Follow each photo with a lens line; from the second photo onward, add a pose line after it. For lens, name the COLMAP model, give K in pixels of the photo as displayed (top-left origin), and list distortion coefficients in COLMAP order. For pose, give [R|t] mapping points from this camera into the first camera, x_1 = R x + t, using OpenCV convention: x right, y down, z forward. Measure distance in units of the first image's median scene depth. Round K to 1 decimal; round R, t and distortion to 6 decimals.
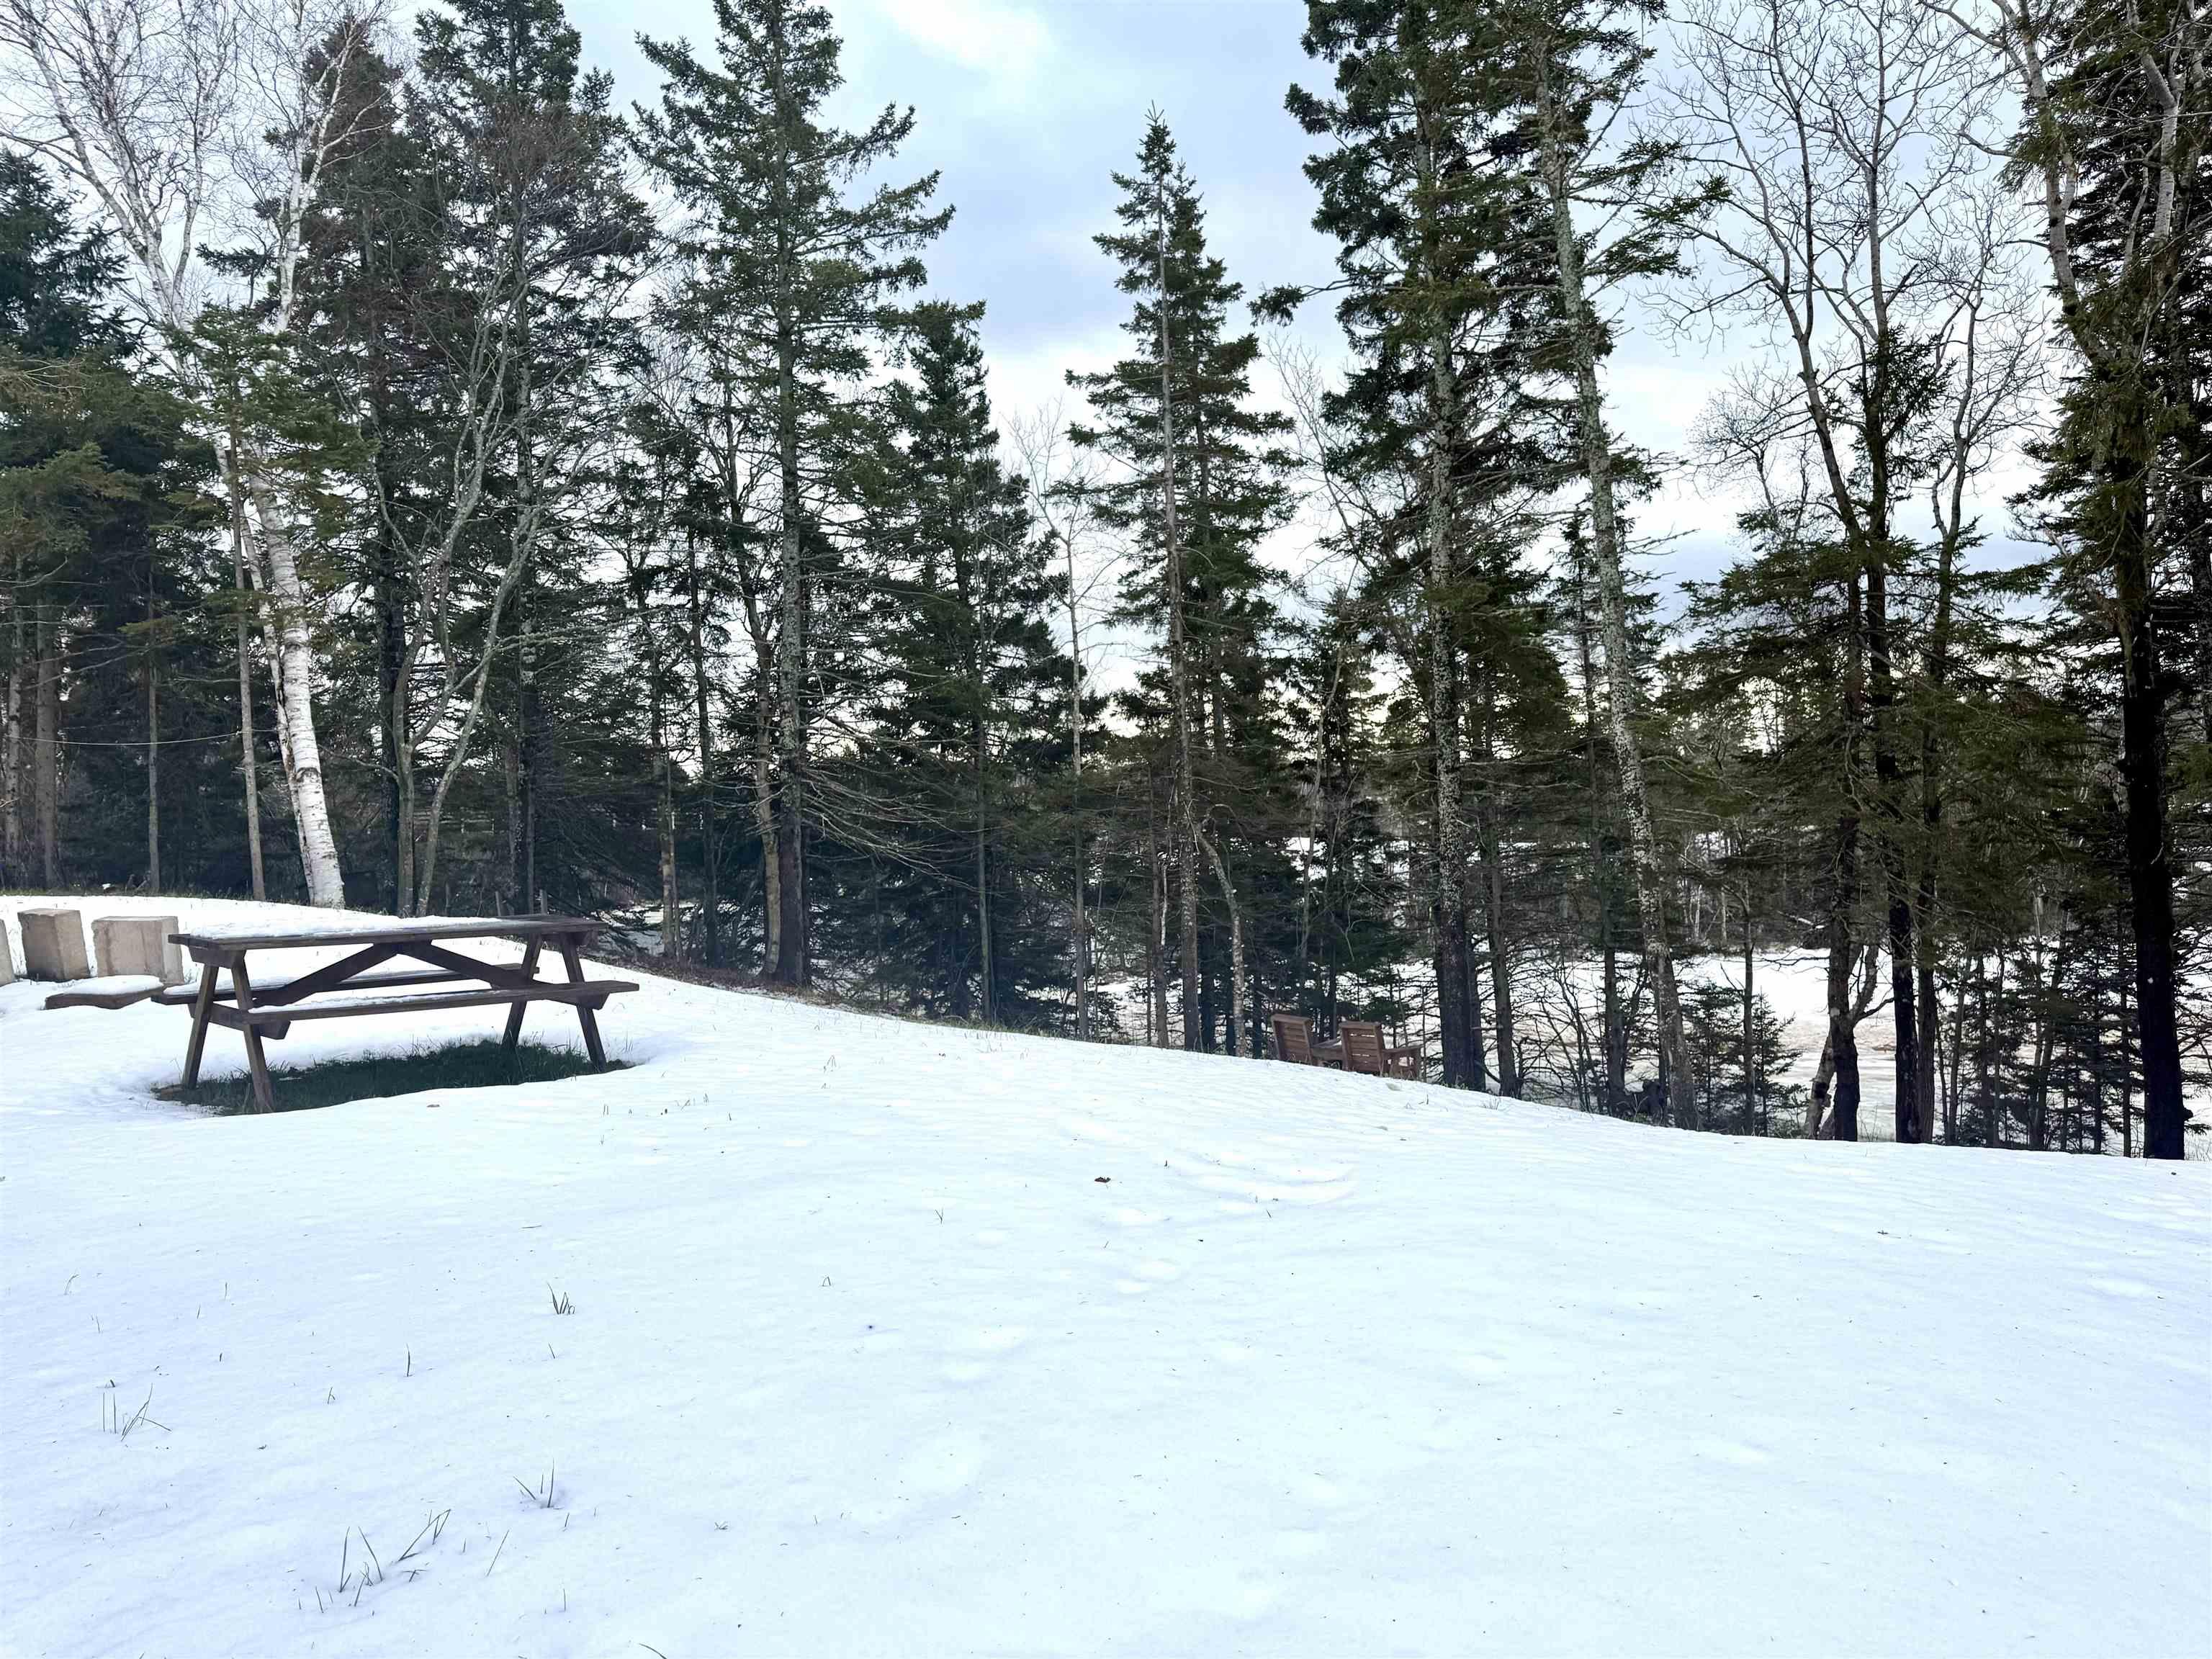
lens RADIAL K [[1596.0, 0, 1128.3], [0, 1596.0, 842.0], [0, 0, 1]] dist [0.090269, -0.109036]
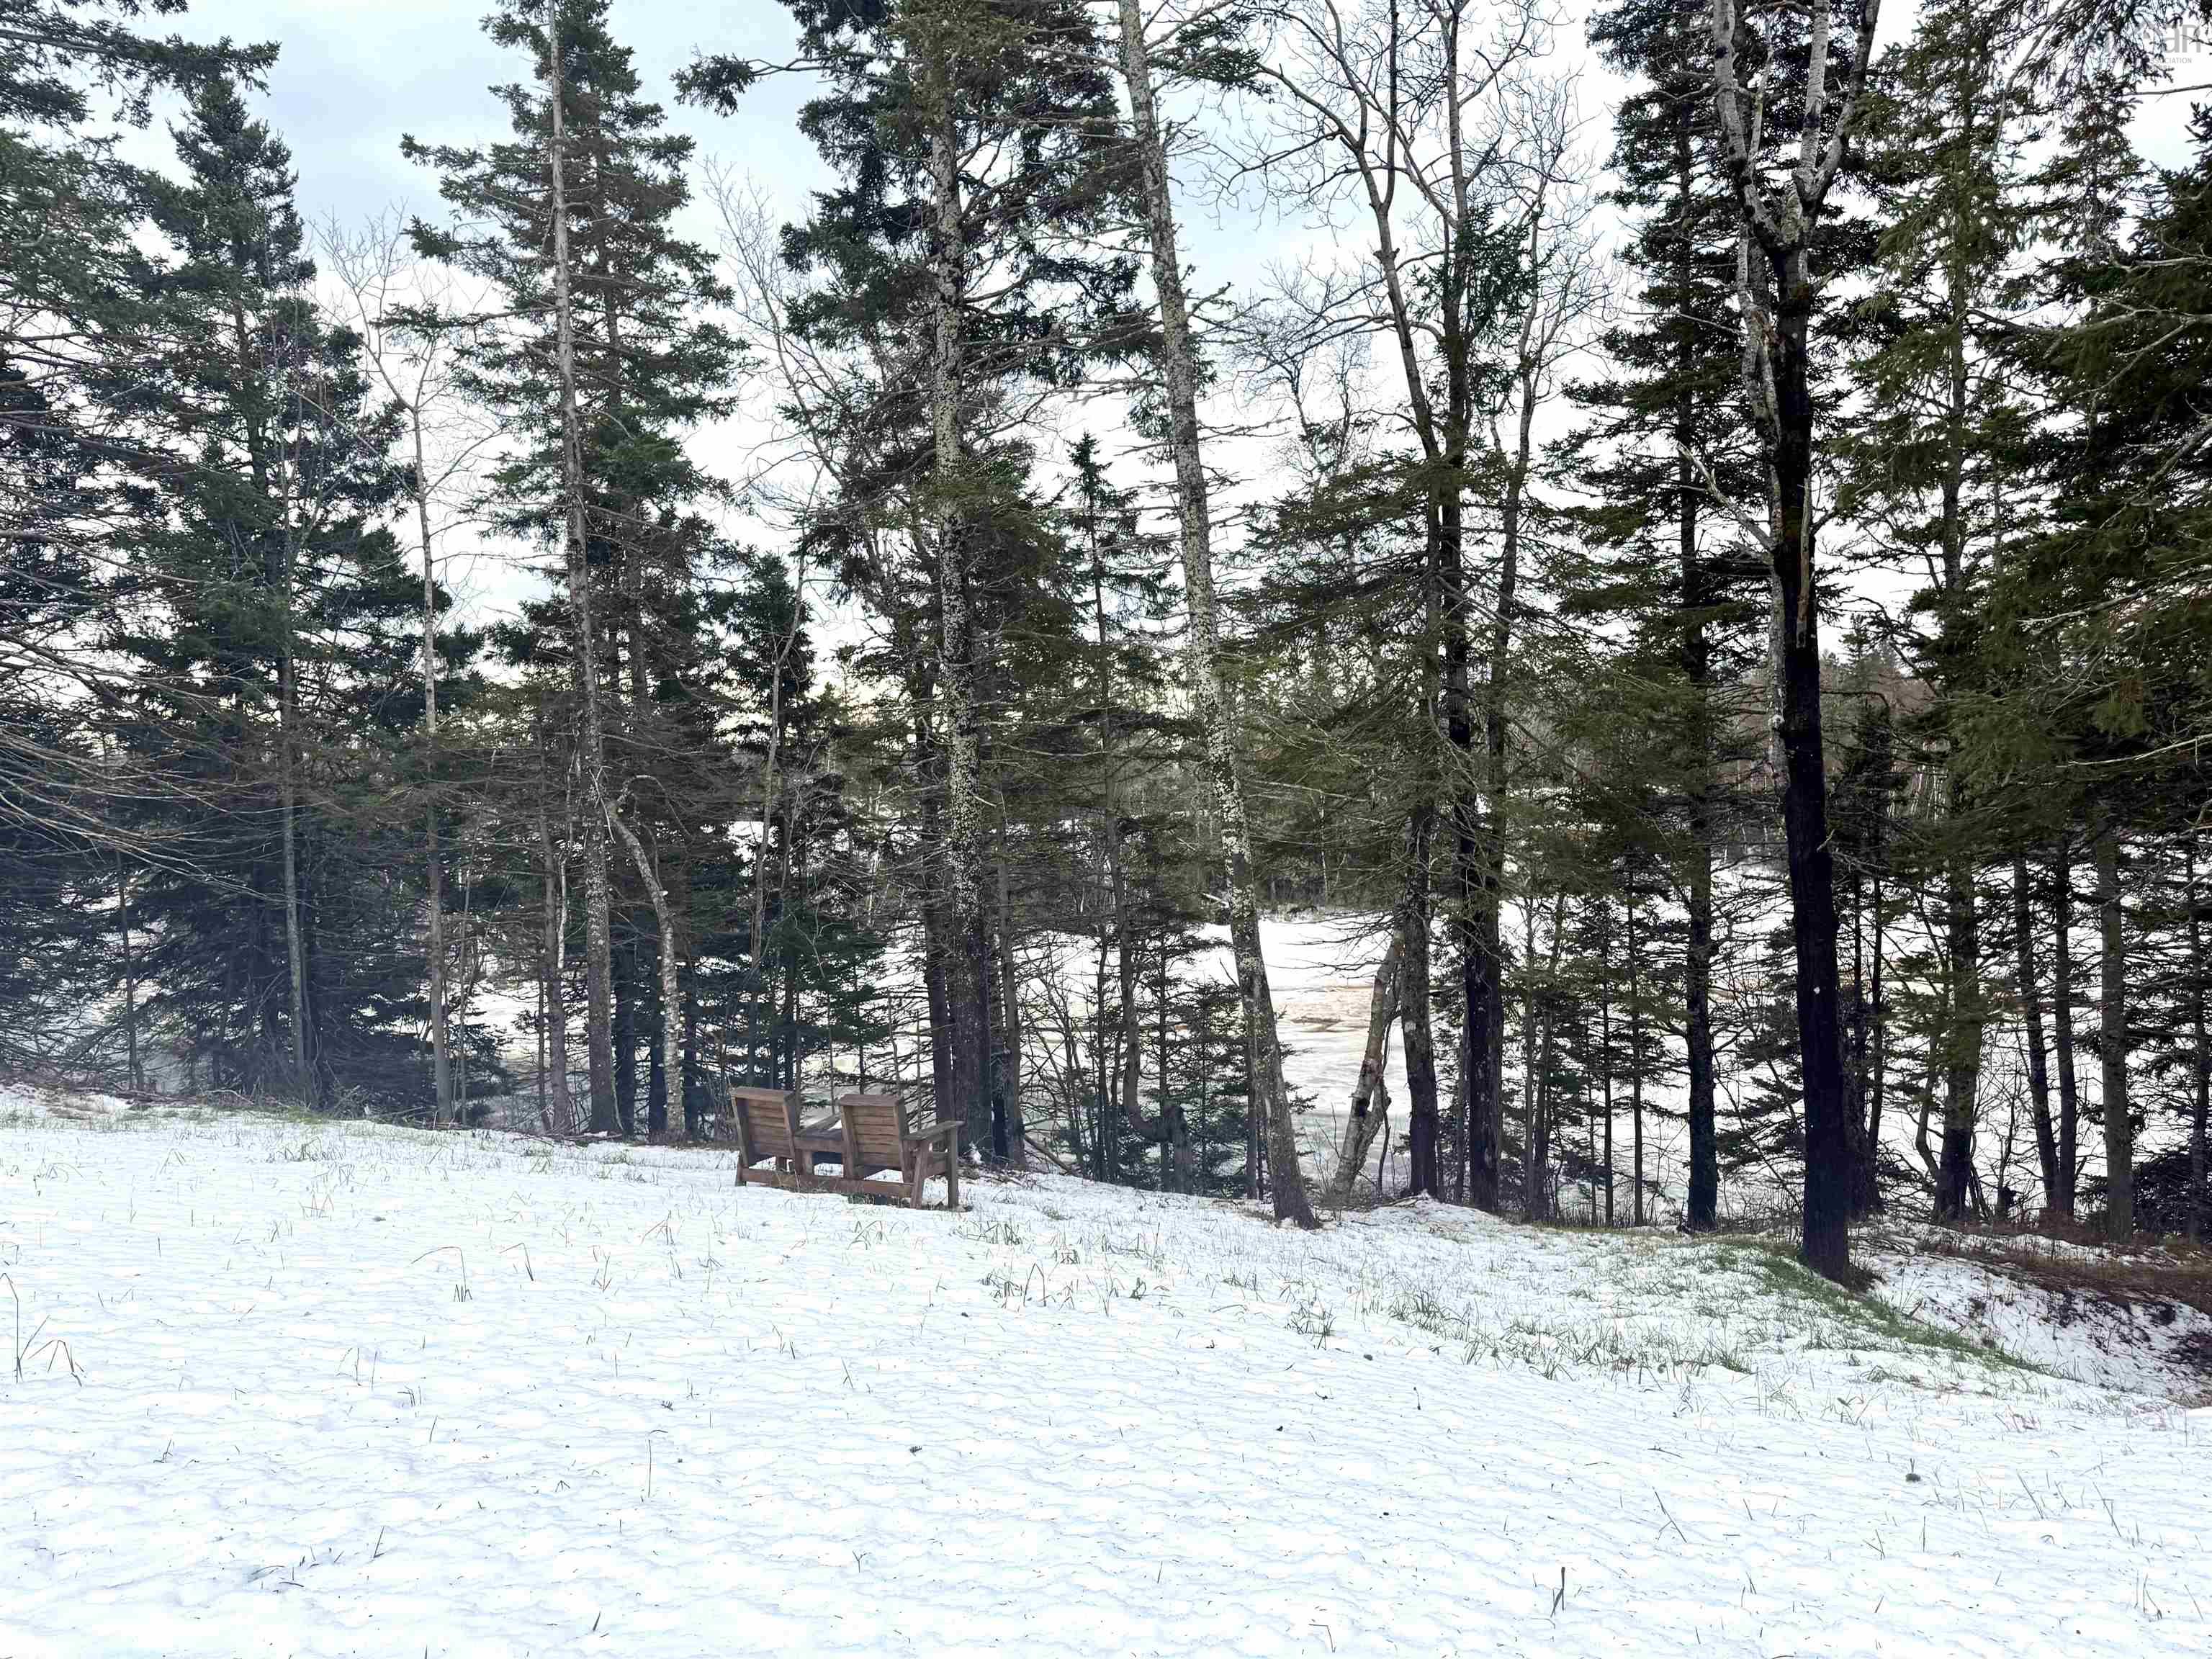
lens RADIAL K [[1596.0, 0, 1128.3], [0, 1596.0, 842.0], [0, 0, 1]] dist [0.090269, -0.109036]
pose [[0.937878, -0.005668, 0.346920, 0.008417], [0.002172, 0.999943, 0.010465, -0.000019], [-0.346959, -0.009061, 0.937836, 0.190274]]
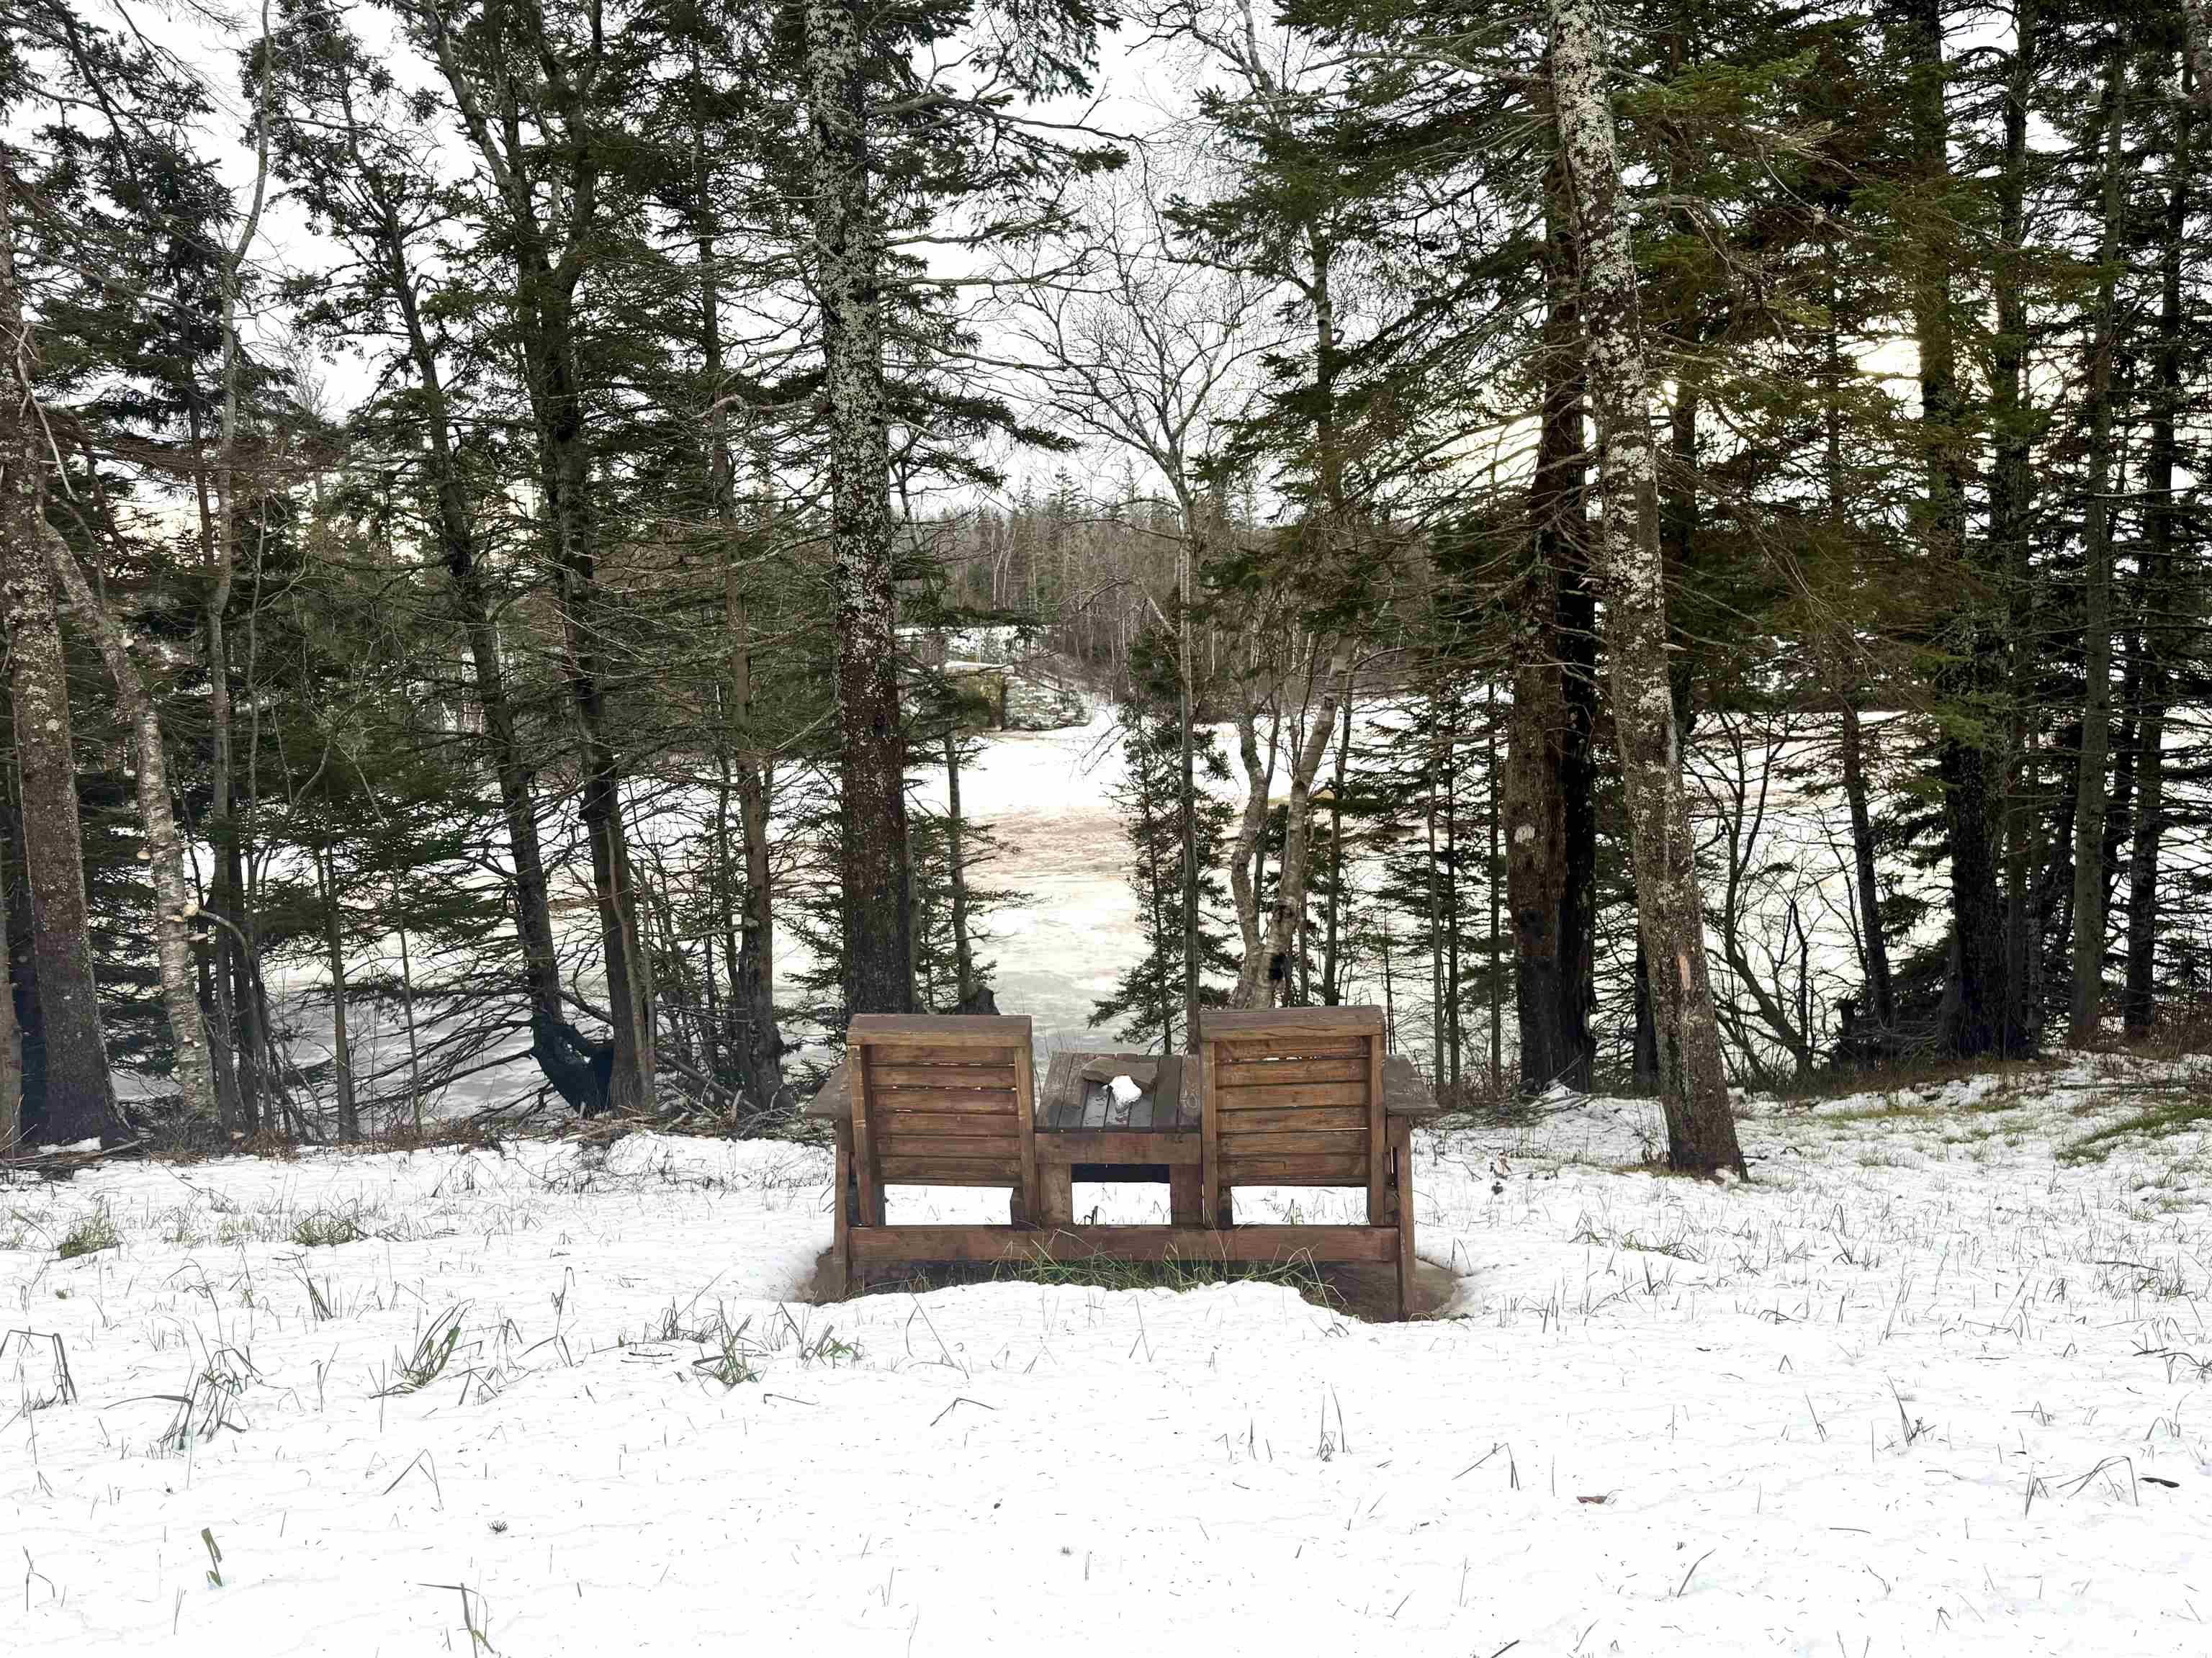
lens RADIAL K [[1595.9, 0, 1128.3], [0, 1595.9, 841.5], [0, 0, 1]] dist [0.090269, -0.109036]
pose [[0.702203, -0.084264, 0.706973, -0.031373], [0.015102, 0.994511, 0.103535, 0.033589], [-0.711816, -0.062026, 0.699621, 0.475311]]
